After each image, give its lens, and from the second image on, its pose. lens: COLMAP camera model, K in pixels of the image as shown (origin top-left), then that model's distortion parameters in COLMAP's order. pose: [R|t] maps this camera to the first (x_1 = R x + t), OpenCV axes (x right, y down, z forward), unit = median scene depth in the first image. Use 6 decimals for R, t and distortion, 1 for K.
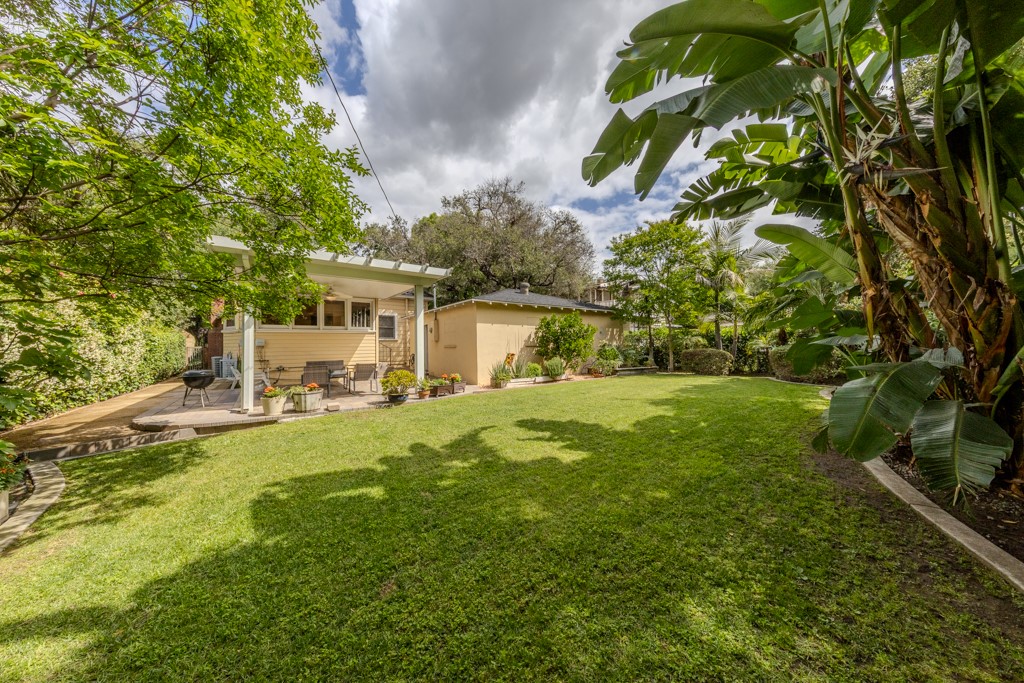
lens RADIAL K [[322.3, 0, 508.8], [0, 322.3, 345.7], [0, 0, 1]] dist [-0.001548, -0.000061]
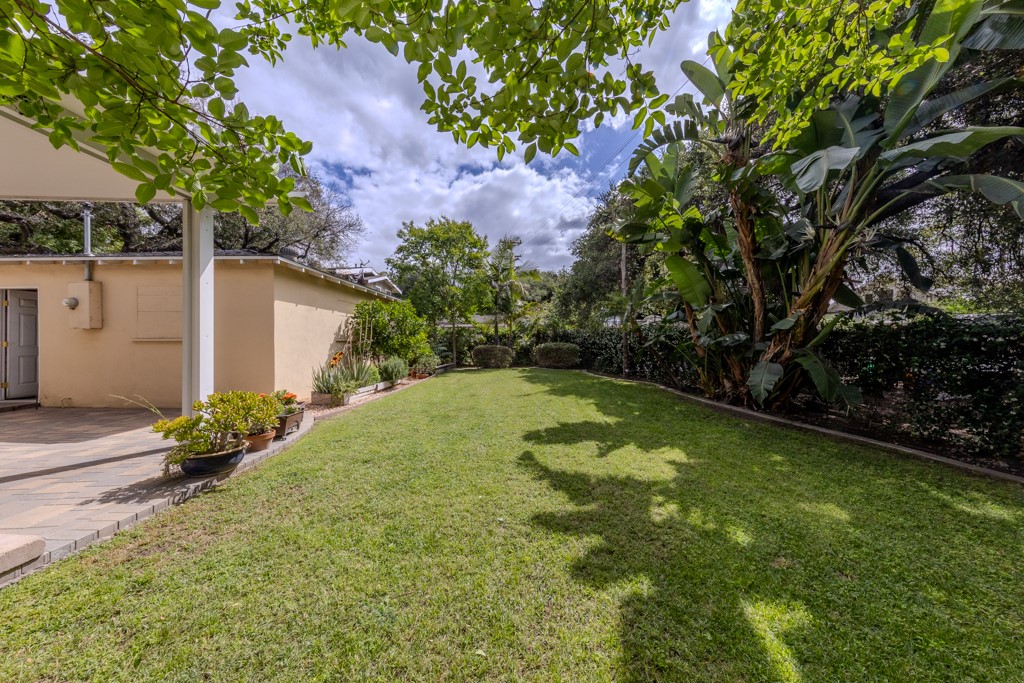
lens RADIAL K [[322.3, 0, 511.7], [0, 322.3, 342.9], [0, 0, 1]] dist [-0.001548, -0.000061]
pose [[0.582980, 0.012645, 0.812388, -0.324917], [-0.007269, 0.999920, -0.010347, 0.010192], [-0.812454, 0.000127, 0.583026, 0.315230]]
